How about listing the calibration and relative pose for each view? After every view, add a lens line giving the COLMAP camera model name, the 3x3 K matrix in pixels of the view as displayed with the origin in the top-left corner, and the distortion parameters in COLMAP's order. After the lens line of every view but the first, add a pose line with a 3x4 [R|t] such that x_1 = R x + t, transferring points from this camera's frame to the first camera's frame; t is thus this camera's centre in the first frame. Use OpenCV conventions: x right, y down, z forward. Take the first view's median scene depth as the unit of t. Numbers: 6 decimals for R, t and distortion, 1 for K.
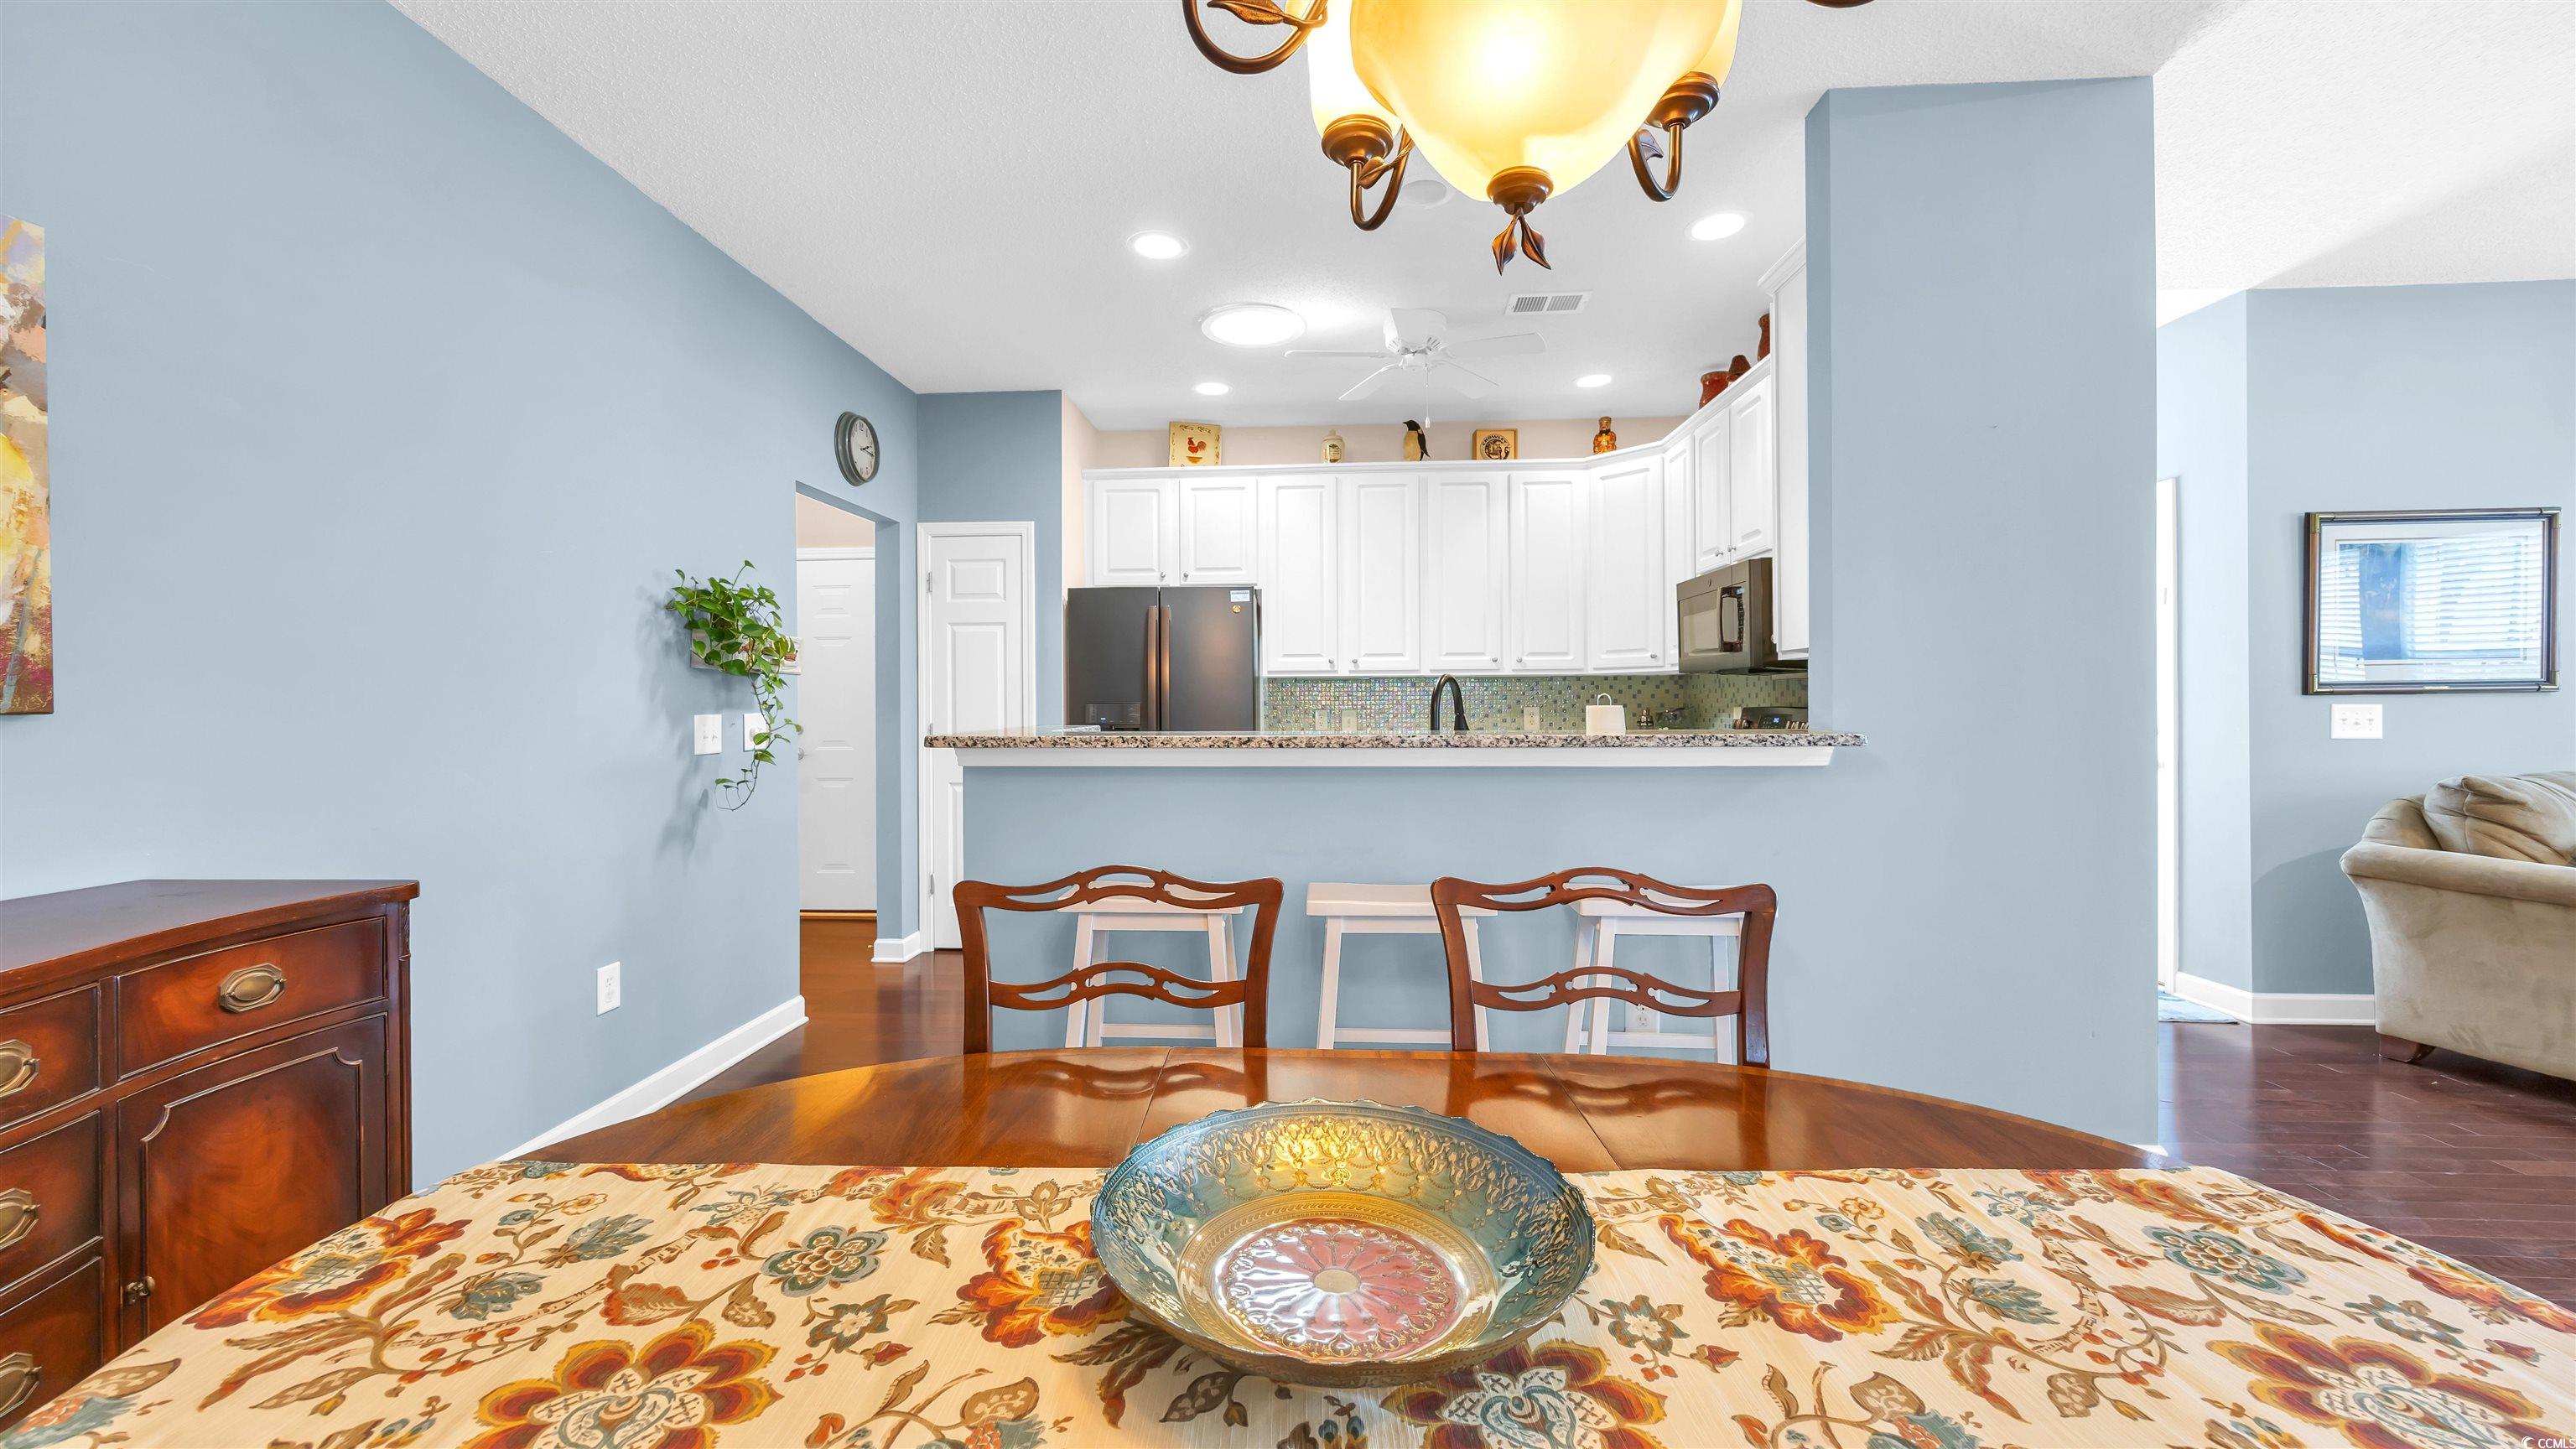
lens RADIAL K [[977.1, 0, 1272.7], [0, 977.1, 701.8], [0, 0, 1]] dist [-0.005905, 0.001070]
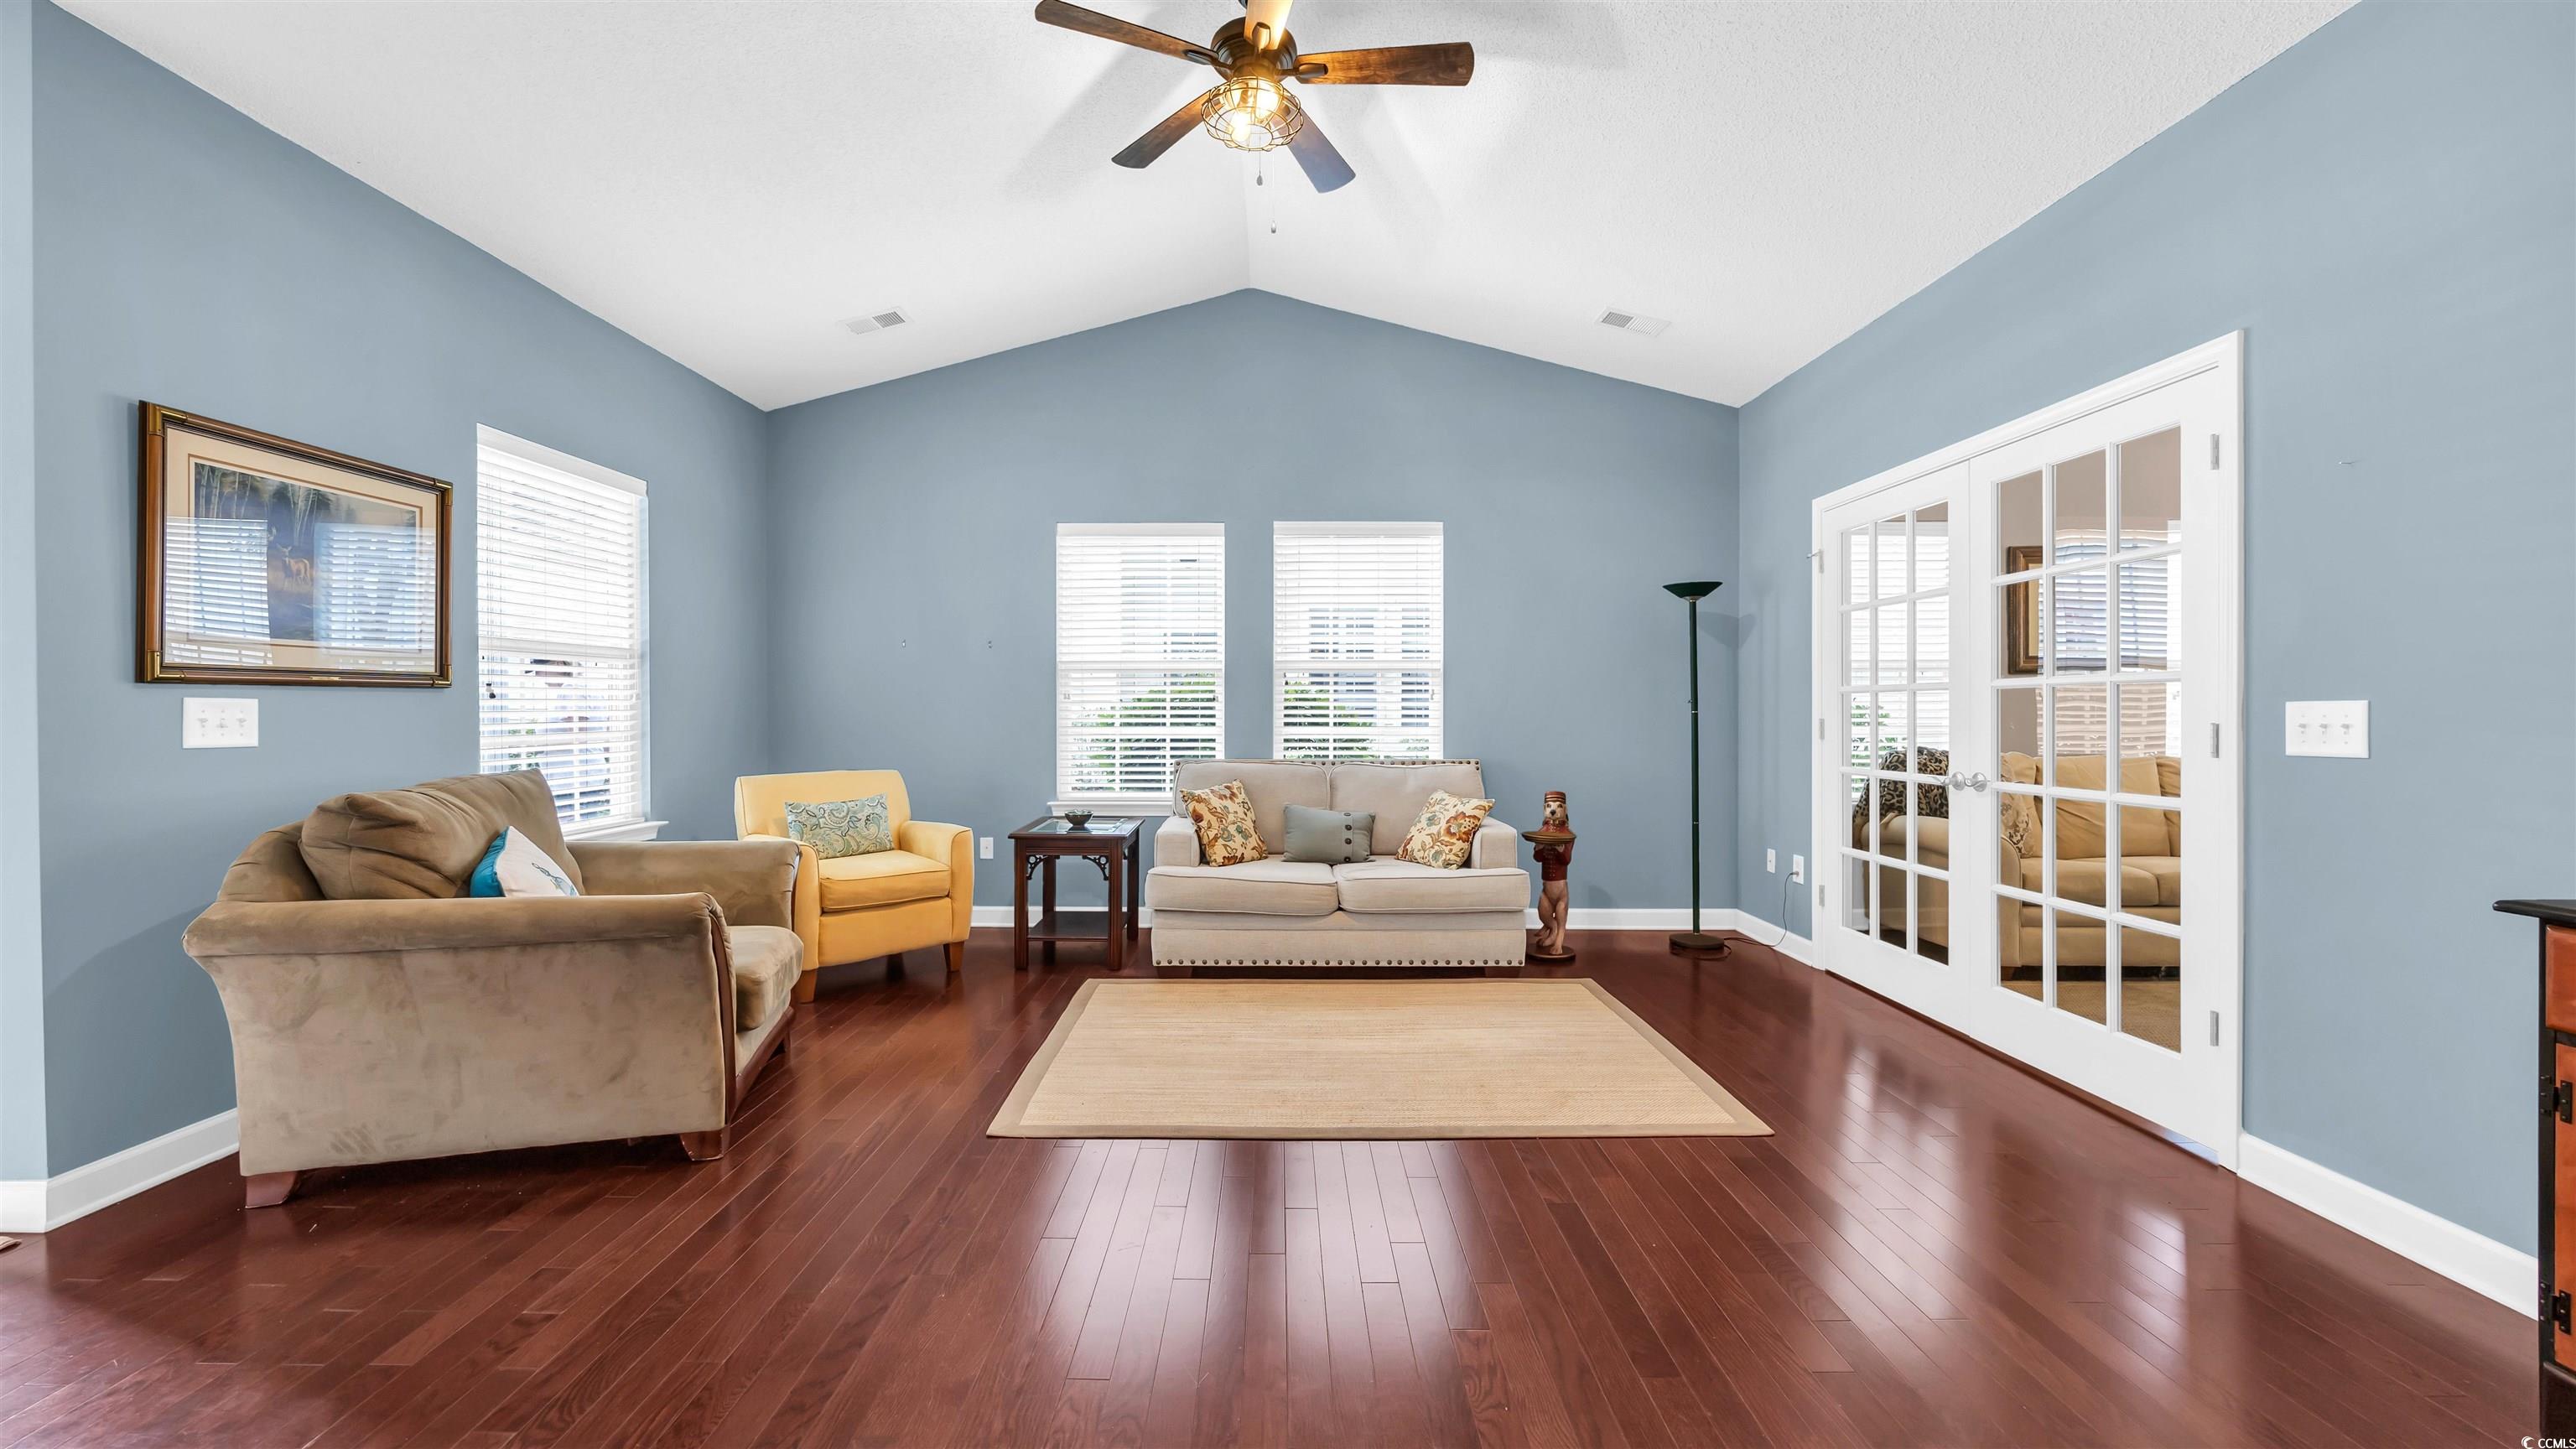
lens RADIAL K [[977.1, 0, 1271.4], [0, 977.1, 719.0], [0, 0, 1]] dist [-0.005905, 0.001070]
pose [[-0.051766, -0.005420, 0.998645, 0.421445], [-0.004365, 0.999977, 0.005201, 0.011400], [-0.998650, -0.004090, -0.051789, 0.313999]]
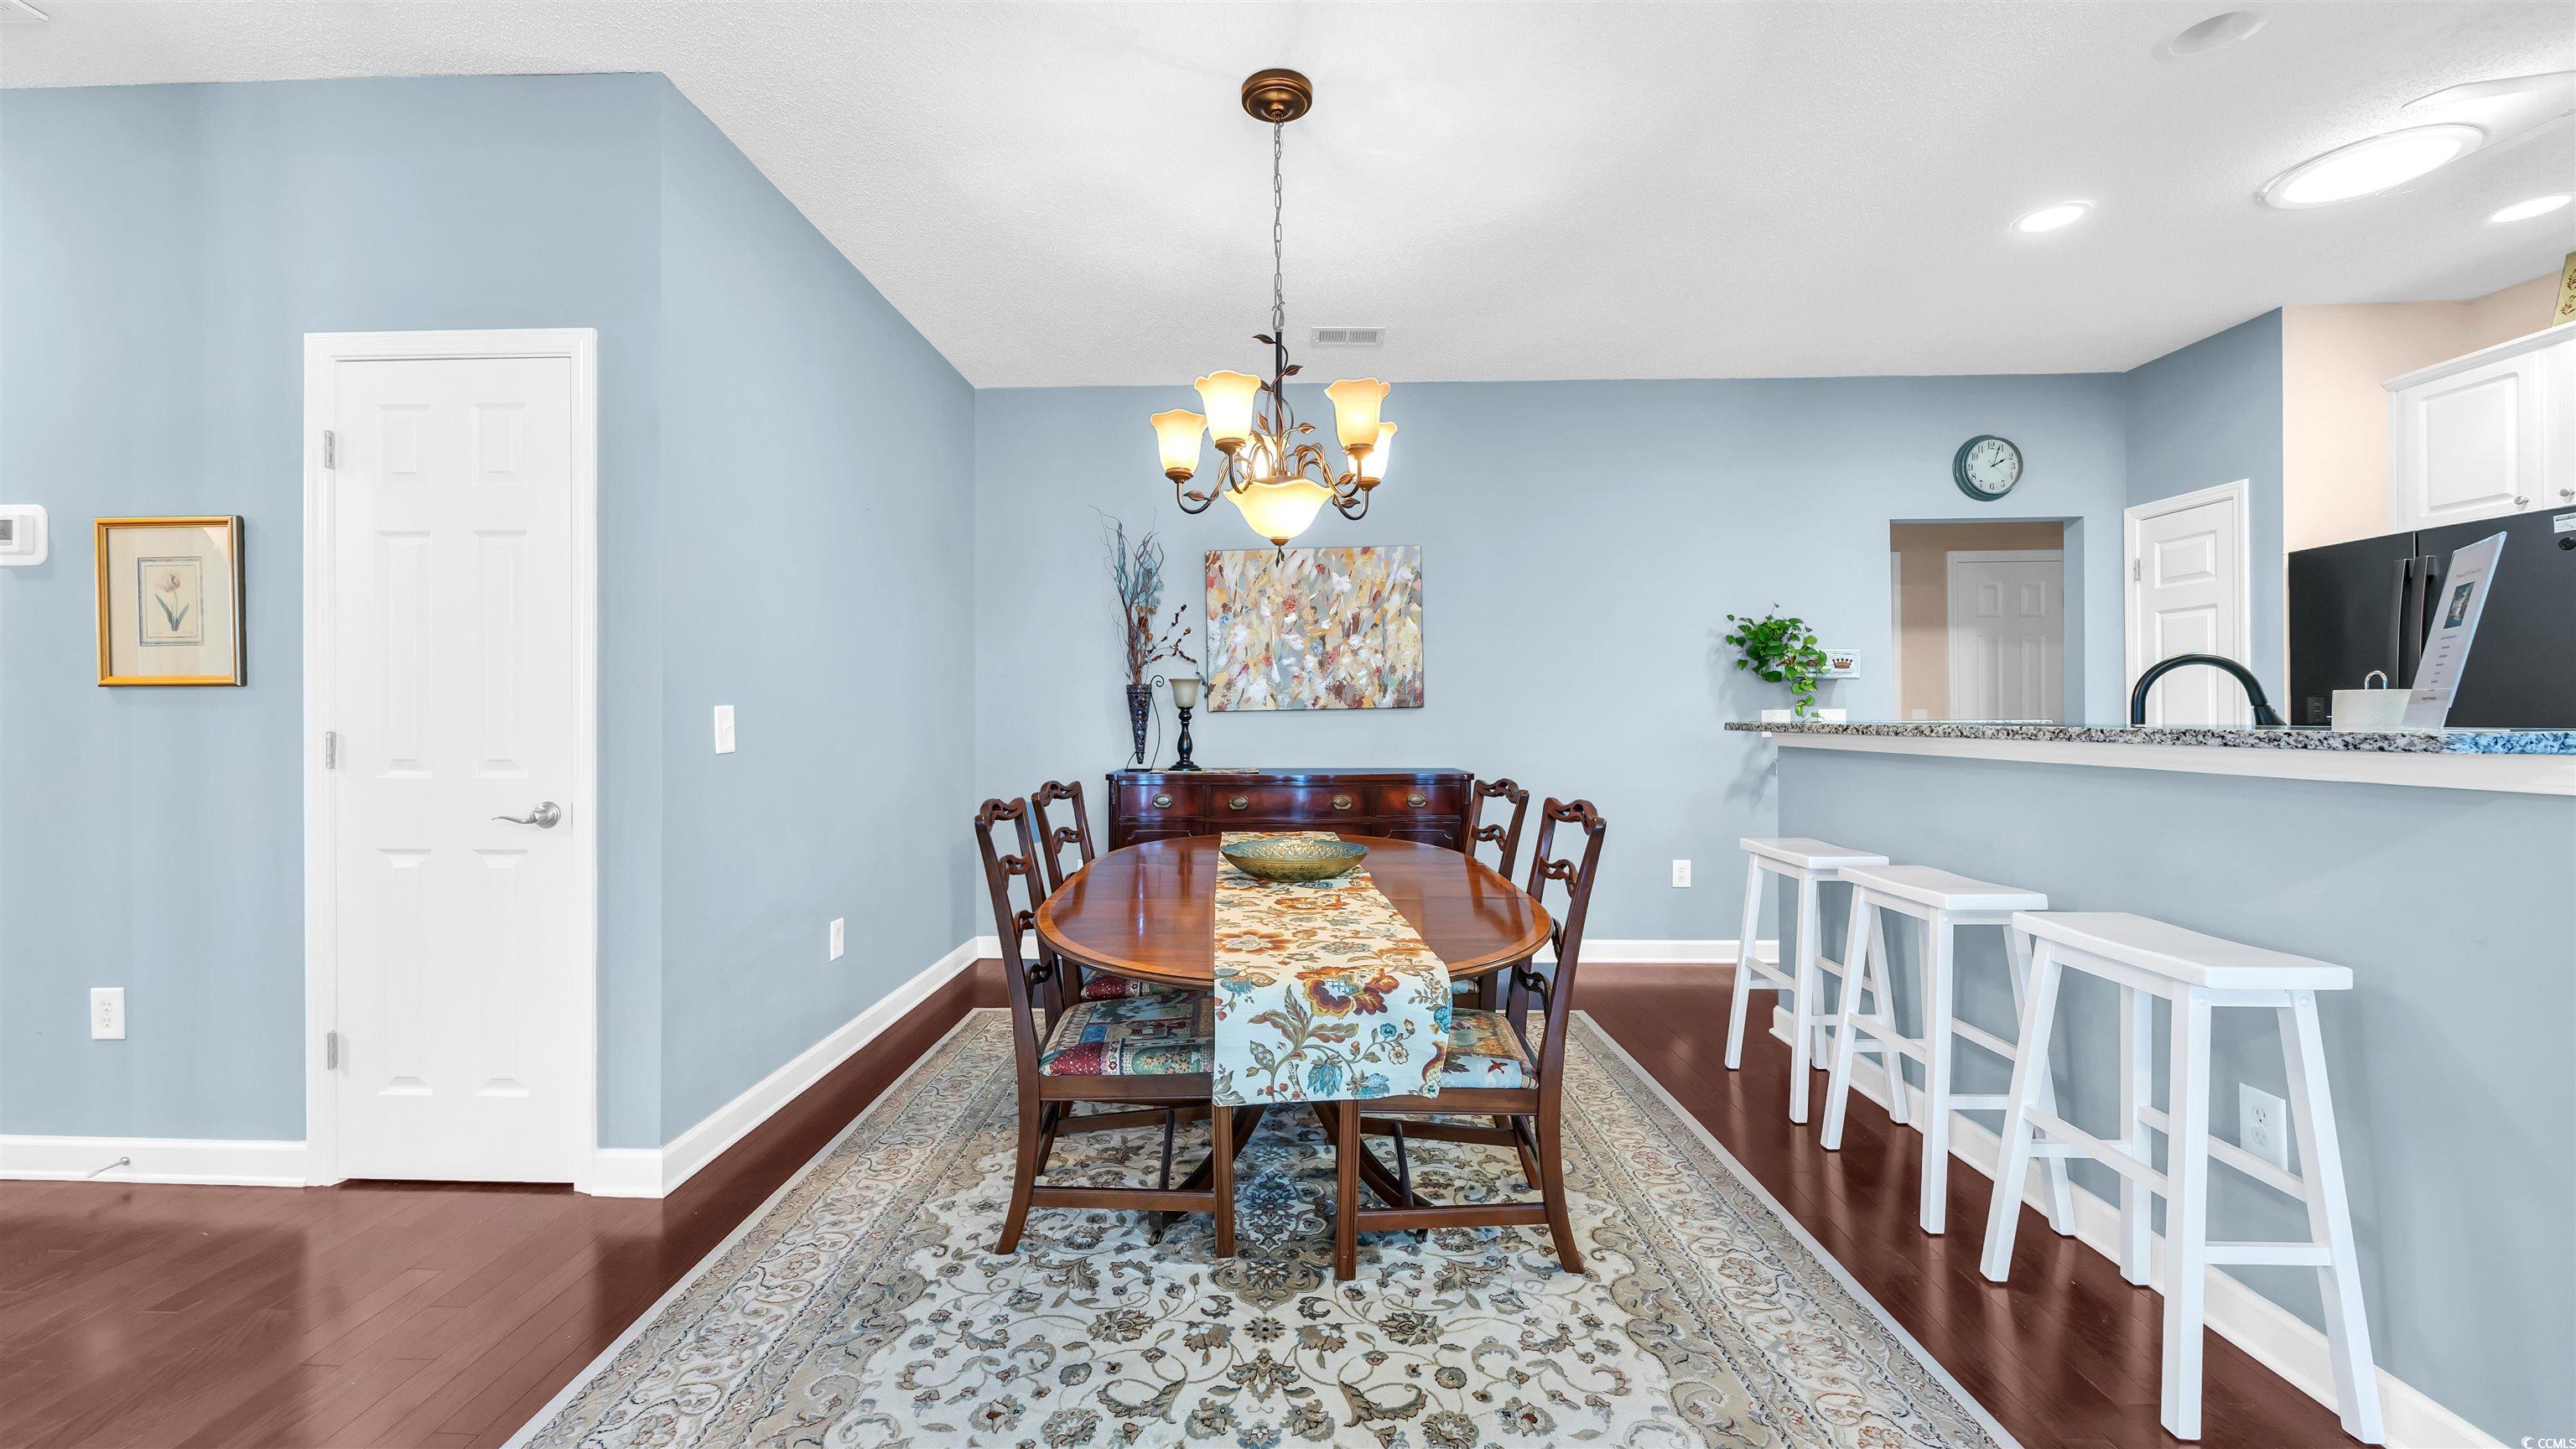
lens RADIAL K [[977.1, 0, 1262.2], [0, 977.1, 712.0], [0, 0, 1]] dist [-0.005905, 0.001070]
pose [[0.028092, 0.000011, -0.999605, 0.805874], [0.007550, 0.999971, 0.000223, 0.010675], [0.999577, -0.007553, 0.028091, 0.194512]]
